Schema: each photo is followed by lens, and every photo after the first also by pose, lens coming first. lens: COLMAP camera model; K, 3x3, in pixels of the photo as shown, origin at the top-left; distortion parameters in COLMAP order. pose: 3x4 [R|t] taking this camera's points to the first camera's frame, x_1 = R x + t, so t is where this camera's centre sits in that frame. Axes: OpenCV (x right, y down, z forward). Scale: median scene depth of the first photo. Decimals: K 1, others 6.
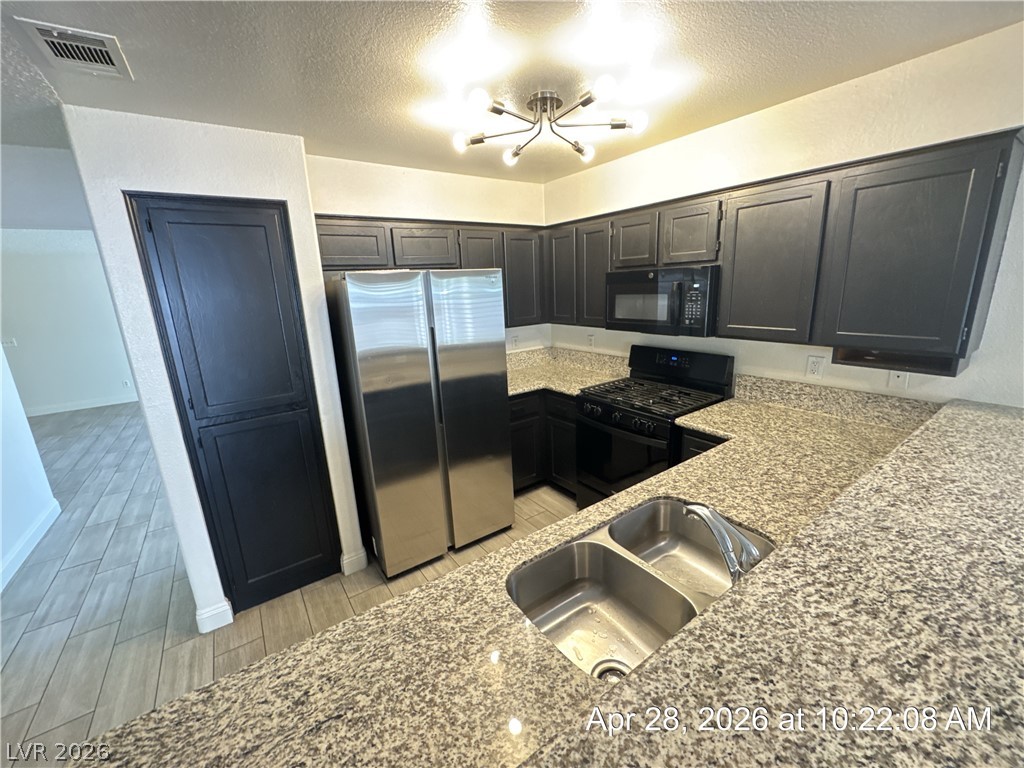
lens RADIAL K [[410.4, 0, 512.8], [0, 410.4, 383.4], [0, 0, 1]] dist [-0.003108, 0.000771]
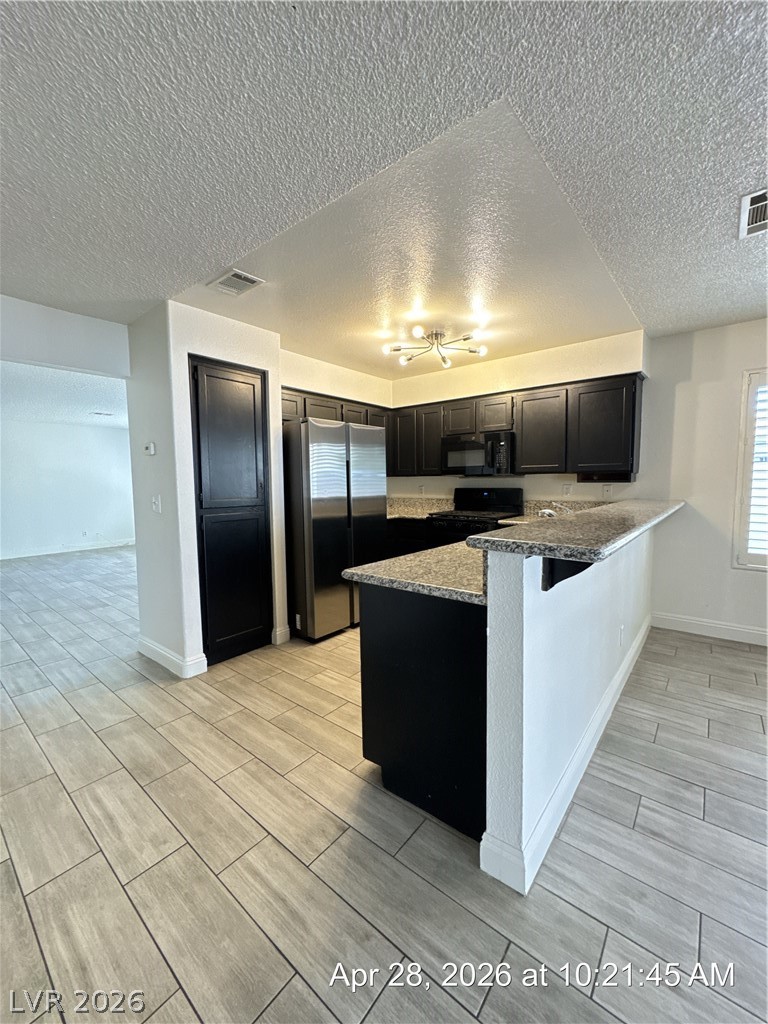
lens RADIAL K [[410.4, 0, 385.8], [0, 410.4, 511.7], [0, 0, 1]] dist [-0.003108, 0.000771]
pose [[0.963068, 0.011461, 0.269012, -0.460800], [0.034484, 0.985616, -0.165443, 0.298438], [-0.267039, 0.168610, 0.948821, -0.422103]]
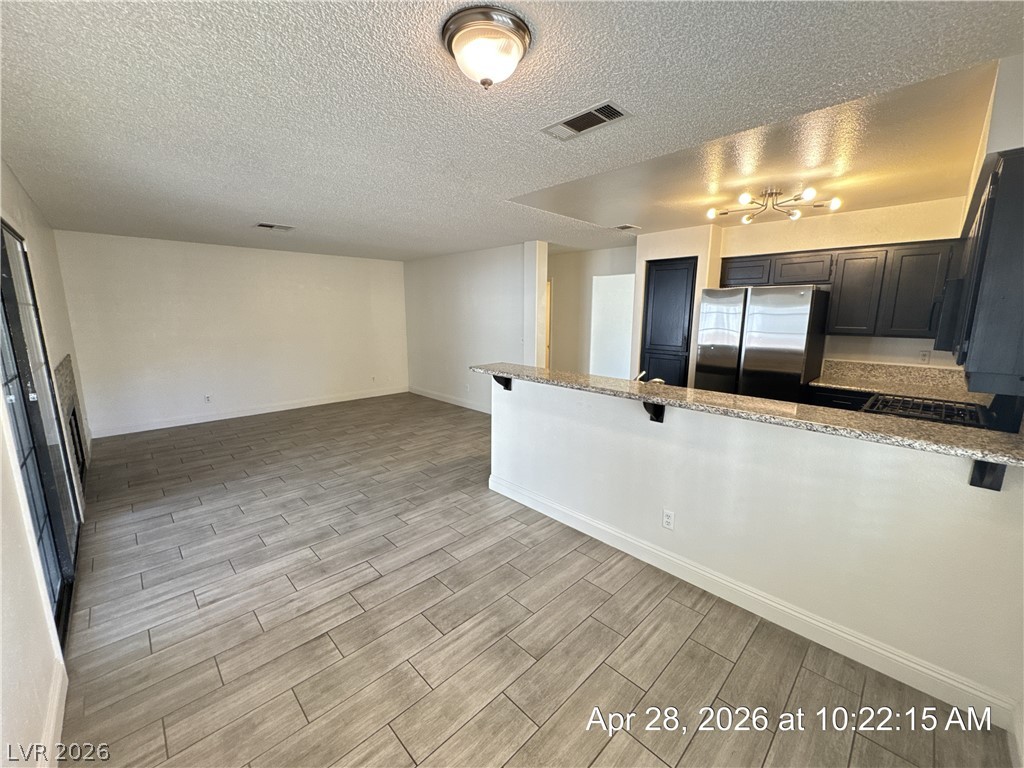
lens RADIAL K [[410.4, 0, 515.7], [0, 410.4, 383.1], [0, 0, 1]] dist [-0.003108, 0.000771]
pose [[0.165444, 0.221098, -0.961116, 1.278794], [-0.251650, 0.951750, 0.175625, 0.043549], [0.953572, 0.212809, 0.213101, -0.190718]]
